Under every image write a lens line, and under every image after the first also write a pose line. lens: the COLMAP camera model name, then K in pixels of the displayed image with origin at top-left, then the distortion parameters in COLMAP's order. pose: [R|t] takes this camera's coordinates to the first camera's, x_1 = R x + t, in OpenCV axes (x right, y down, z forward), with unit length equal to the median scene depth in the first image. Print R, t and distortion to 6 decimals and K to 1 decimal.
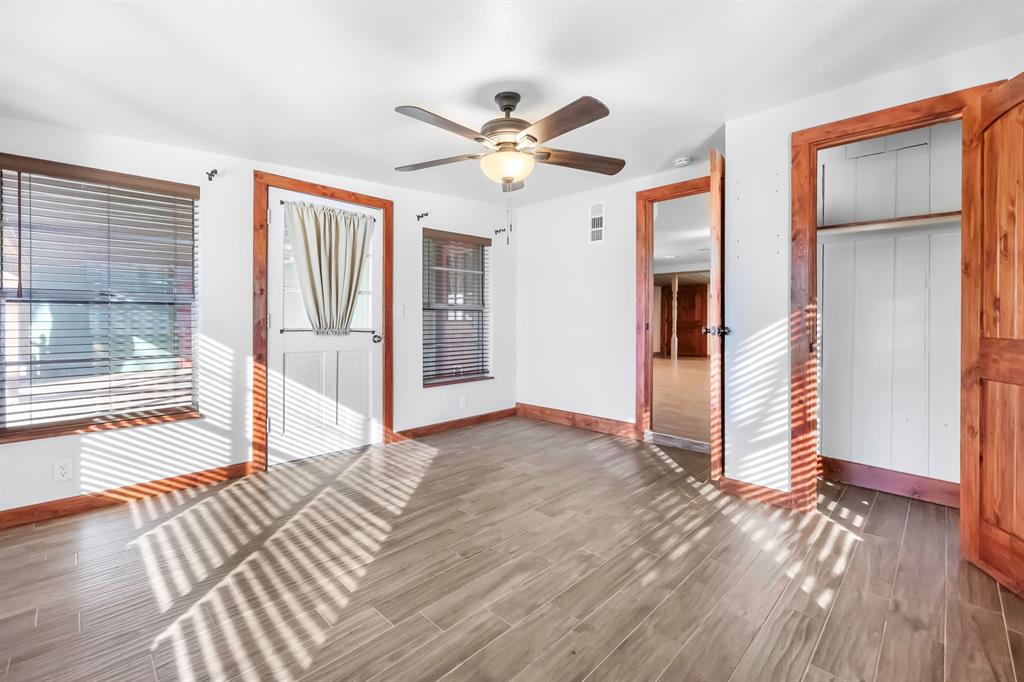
lens RADIAL K [[439.7, 0, 508.8], [0, 439.7, 317.8], [0, 0, 1]] dist [-0.000482, 0.000651]
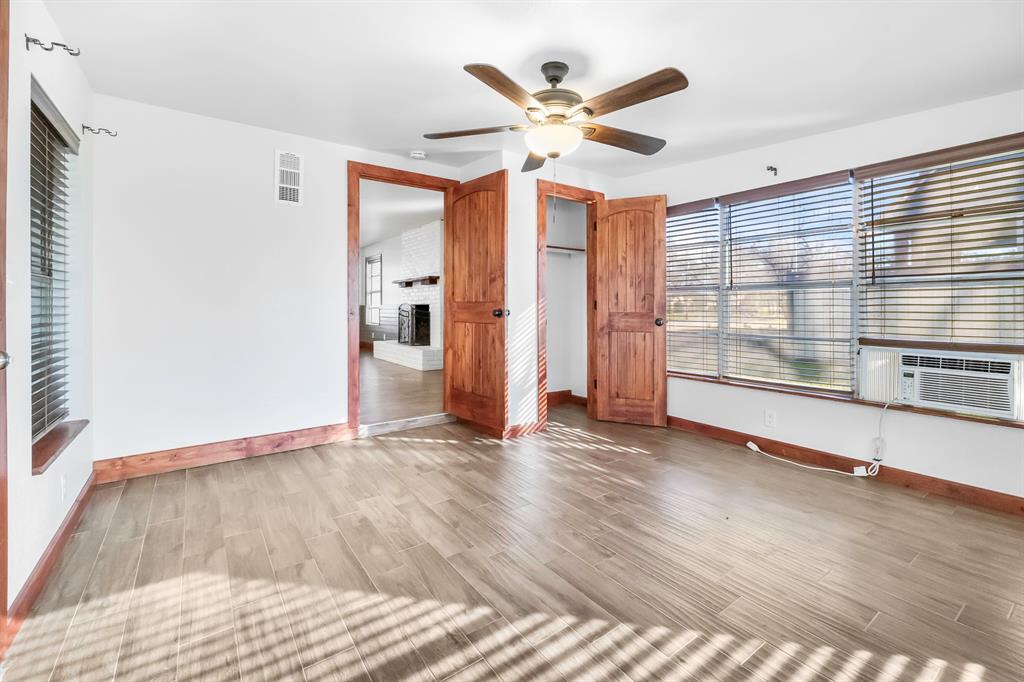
lens RADIAL K [[439.7, 0, 511.1], [0, 439.7, 311.6], [0, 0, 1]] dist [-0.000482, 0.000651]
pose [[0.162177, -0.013401, 0.986671, -0.889534], [-0.002725, 0.999898, 0.014029, 0.007277], [-0.986758, -0.004964, 0.162124, 0.892205]]
